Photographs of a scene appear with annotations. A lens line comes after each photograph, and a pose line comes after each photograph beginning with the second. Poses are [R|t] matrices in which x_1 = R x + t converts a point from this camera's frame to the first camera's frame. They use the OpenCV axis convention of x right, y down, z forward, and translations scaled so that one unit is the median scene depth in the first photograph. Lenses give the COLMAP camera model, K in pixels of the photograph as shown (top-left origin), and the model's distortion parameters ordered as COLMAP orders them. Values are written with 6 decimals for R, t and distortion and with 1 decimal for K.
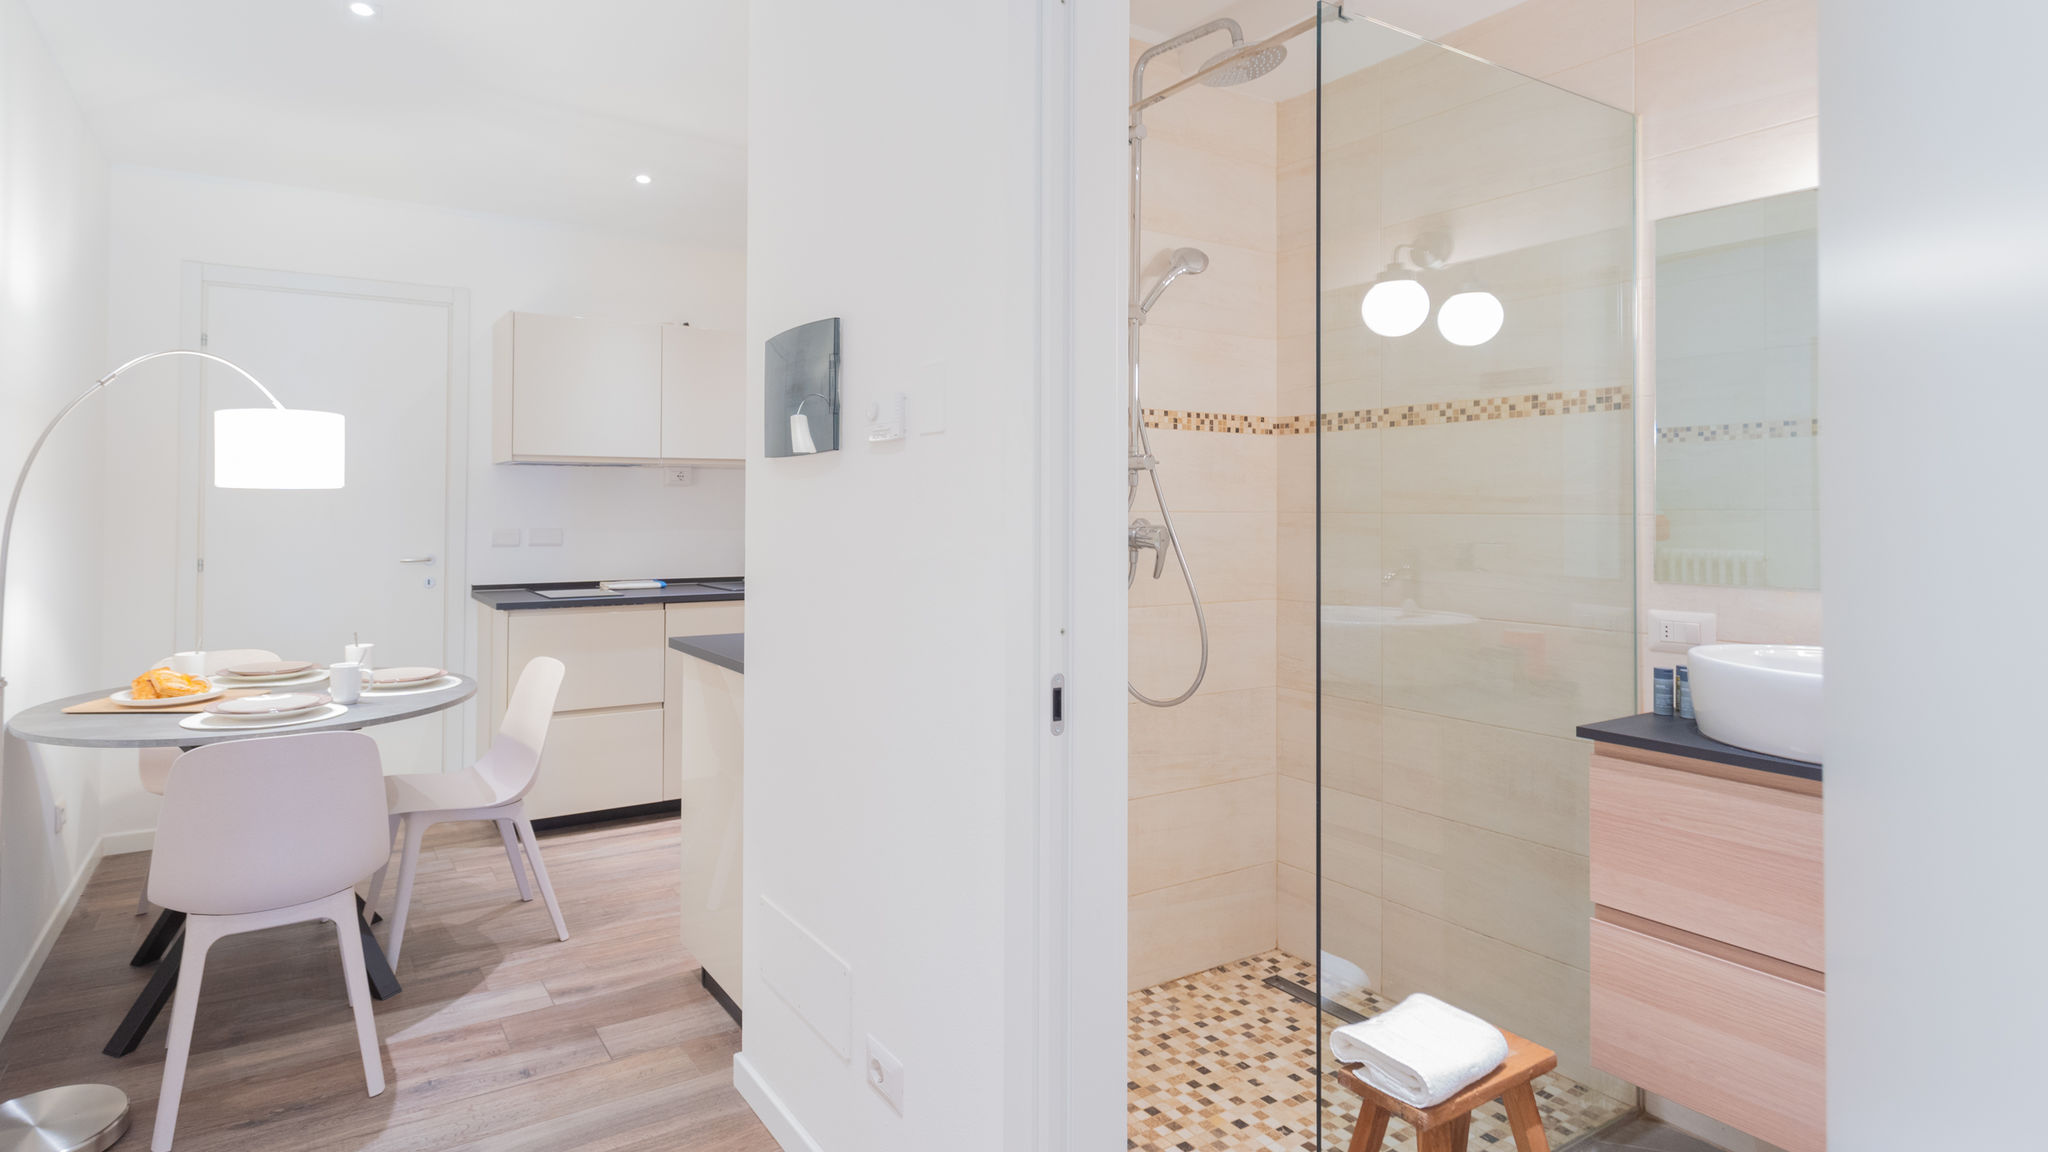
lens RADIAL K [[1010.3, 0, 877.5], [0, 1010.3, 496.9], [0, 0, 1]] dist [0.002976, -0.000285]
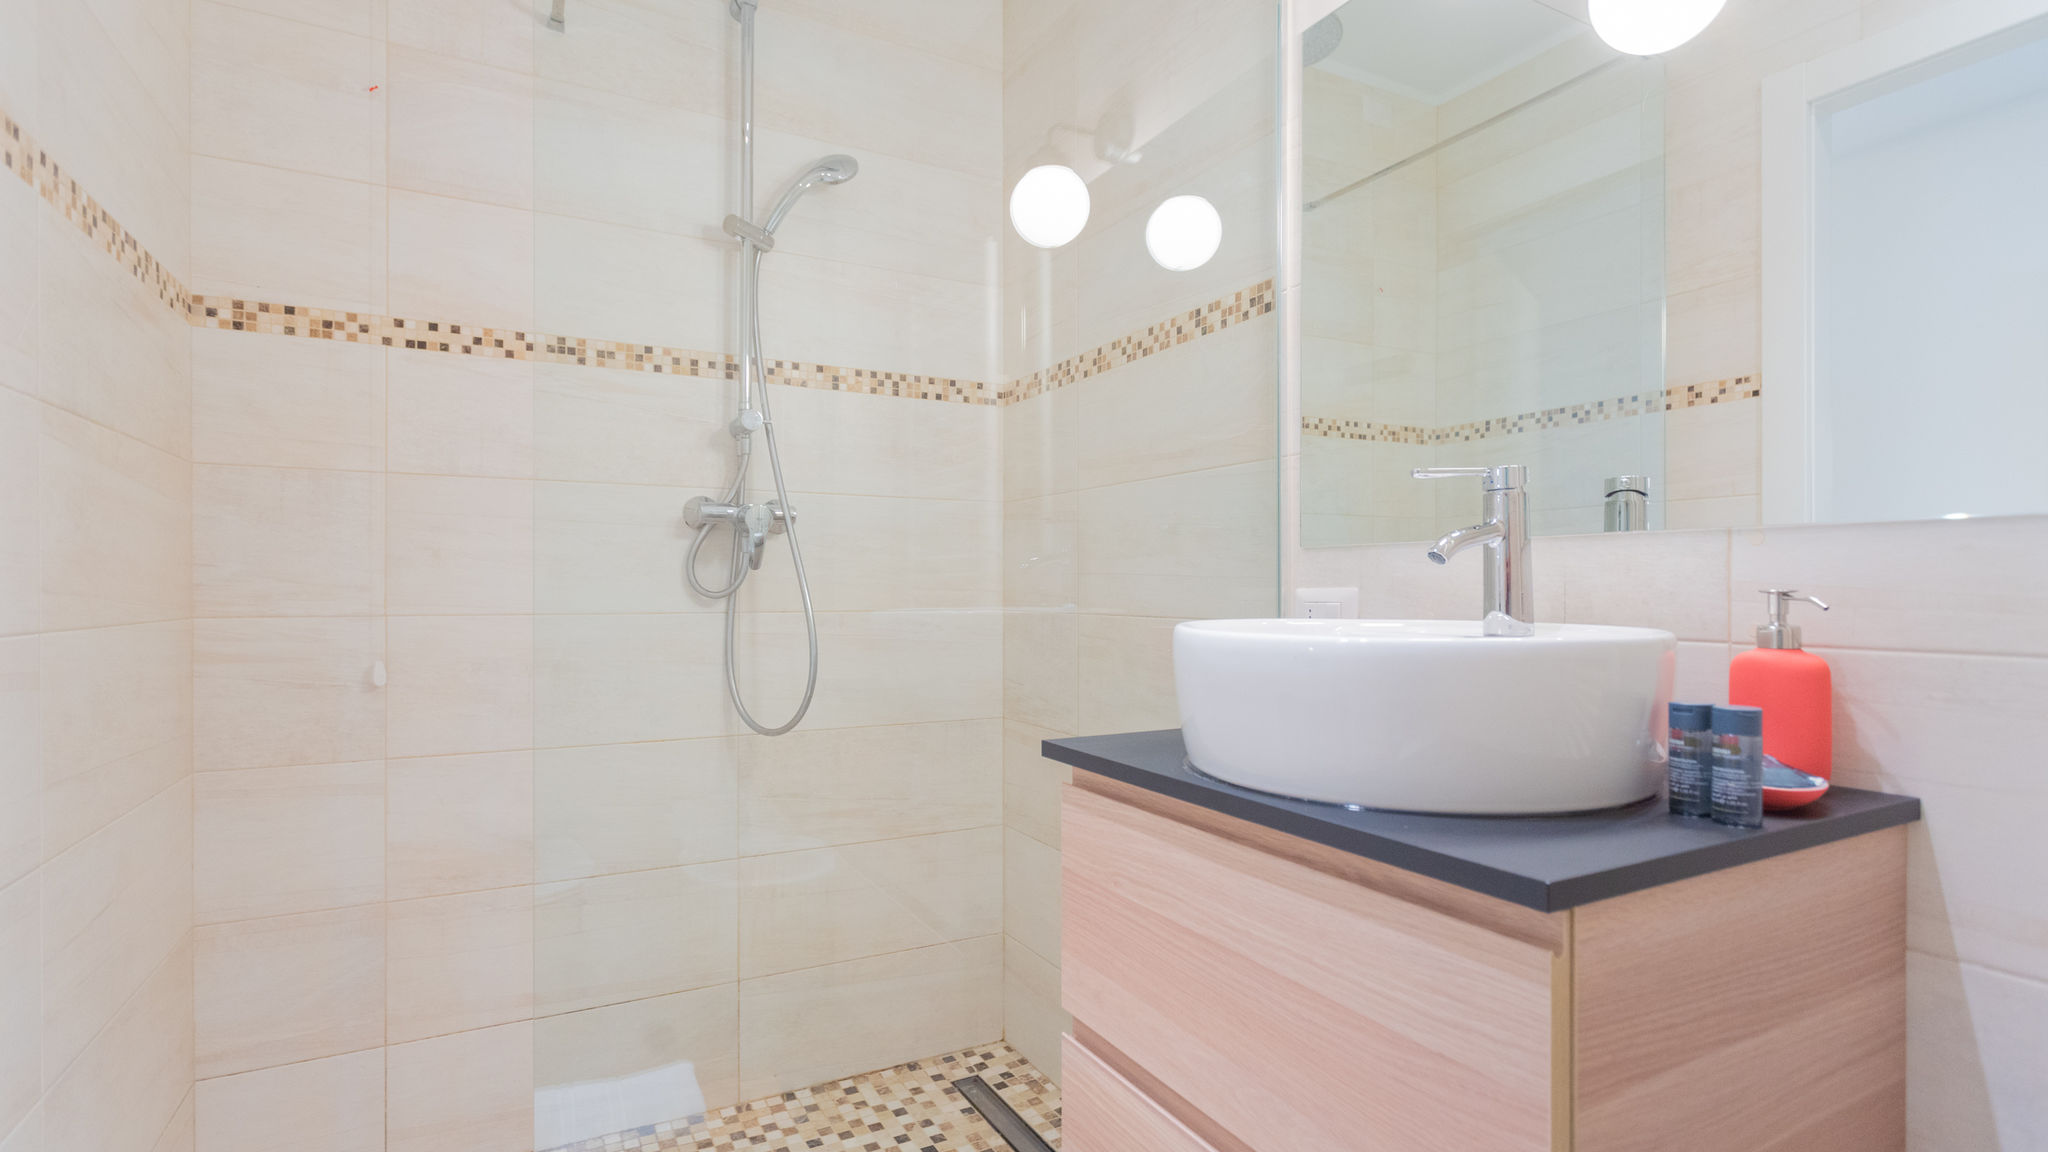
lens RADIAL K [[955.4, 0, 996.7], [0, 955.4, 581.5], [0, 0, 1]] dist [0.000936, -0.000191]
pose [[0.999410, -0.001445, -0.034324, 0.483144], [0.001740, 0.999962, 0.008581, 0.083729], [0.034310, -0.008636, 0.999374, 0.273824]]
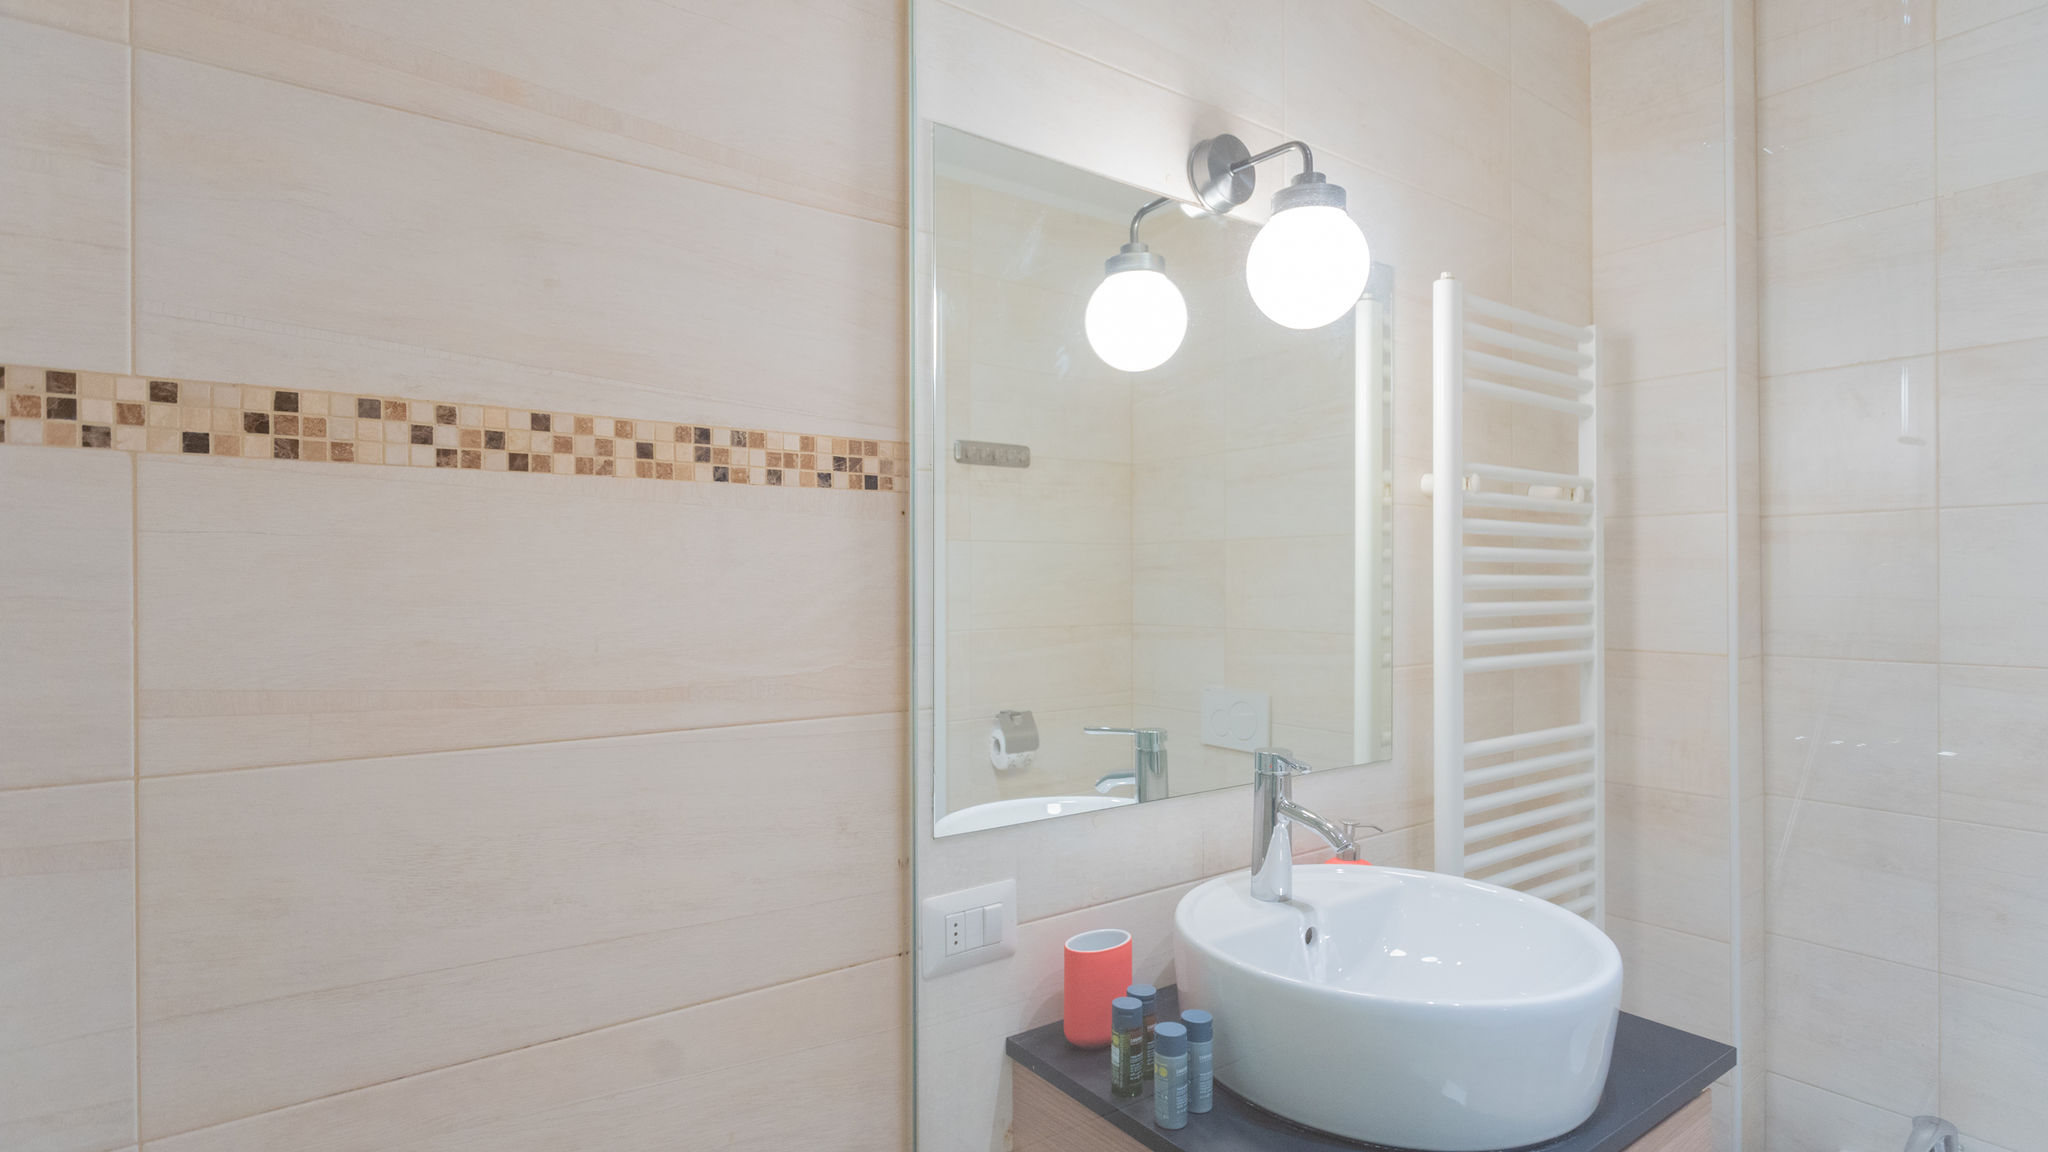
lens RADIAL K [[1010.3, 0, 1043.7], [0, 1010.3, 579.4], [0, 0, 1]] dist [0.002976, -0.000285]
pose [[-0.132042, -0.002433, 0.991241, 0.221651], [-0.007378, 0.999972, 0.001471, -0.039478], [-0.991217, -0.007119, -0.132057, 0.842759]]
